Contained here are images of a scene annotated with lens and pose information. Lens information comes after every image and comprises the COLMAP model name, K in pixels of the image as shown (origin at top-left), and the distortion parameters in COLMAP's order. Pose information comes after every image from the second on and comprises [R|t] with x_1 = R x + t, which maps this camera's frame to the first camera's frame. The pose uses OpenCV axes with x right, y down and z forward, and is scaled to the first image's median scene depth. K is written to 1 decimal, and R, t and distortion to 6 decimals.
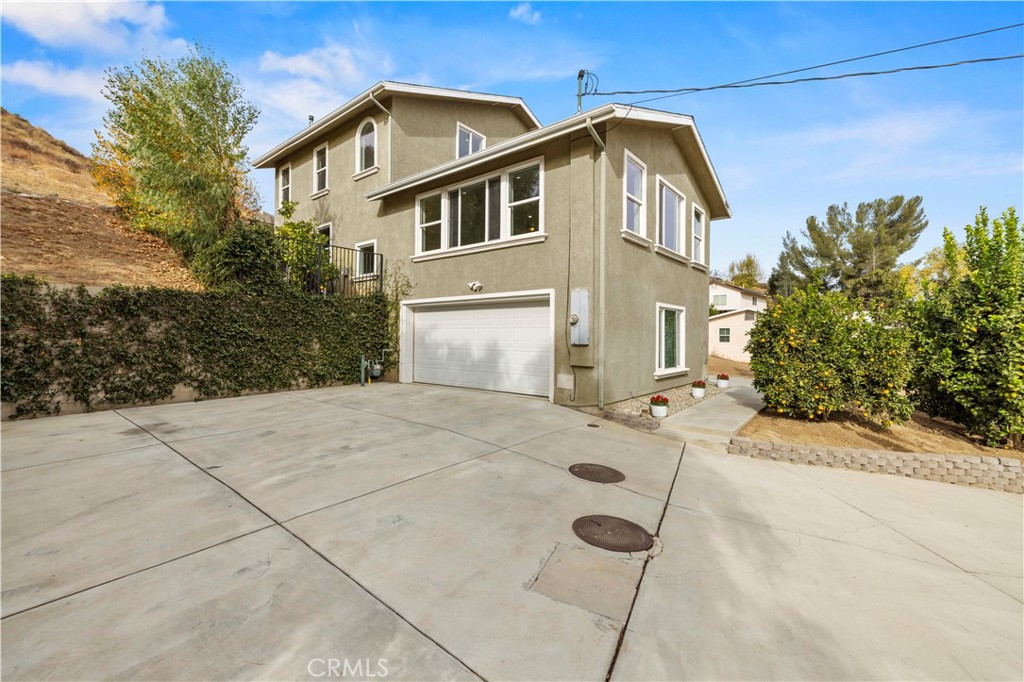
lens RADIAL K [[436.5, 0, 501.4], [0, 436.5, 343.7], [0, 0, 1]] dist [0.002057, 0.000477]
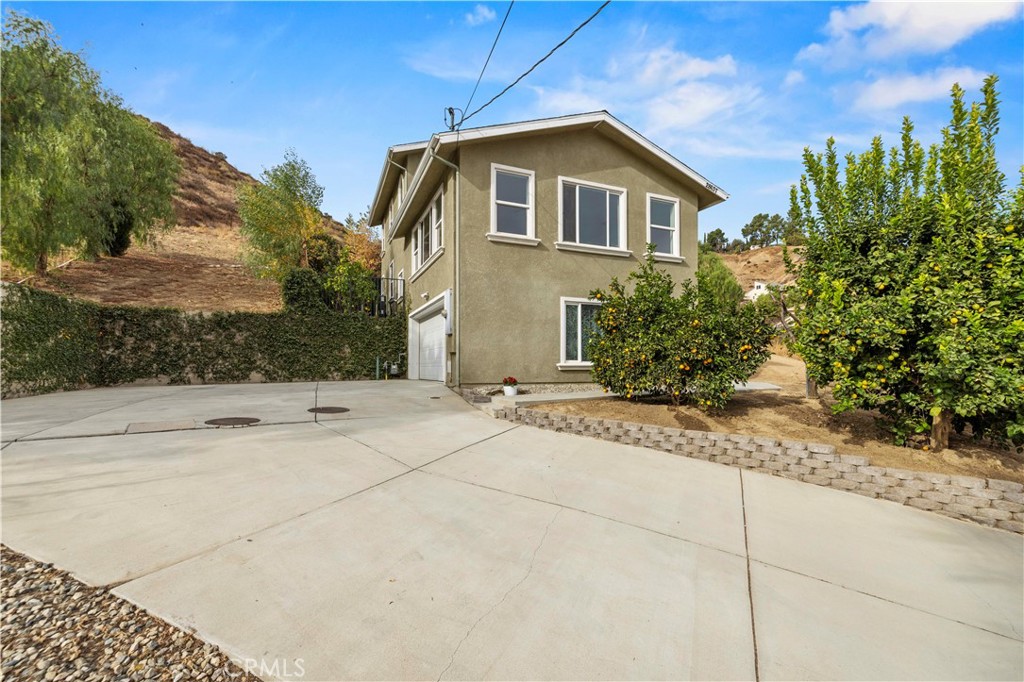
lens RADIAL K [[435.8, 0, 511.3], [0, 435.8, 375.1], [0, 0, 1]] dist [0.001497, 0.000222]
pose [[0.890263, -0.001589, -0.455444, 0.837651], [-0.000841, 0.999986, -0.005132, 0.114422], [0.455446, 0.004952, 0.890250, 0.011634]]
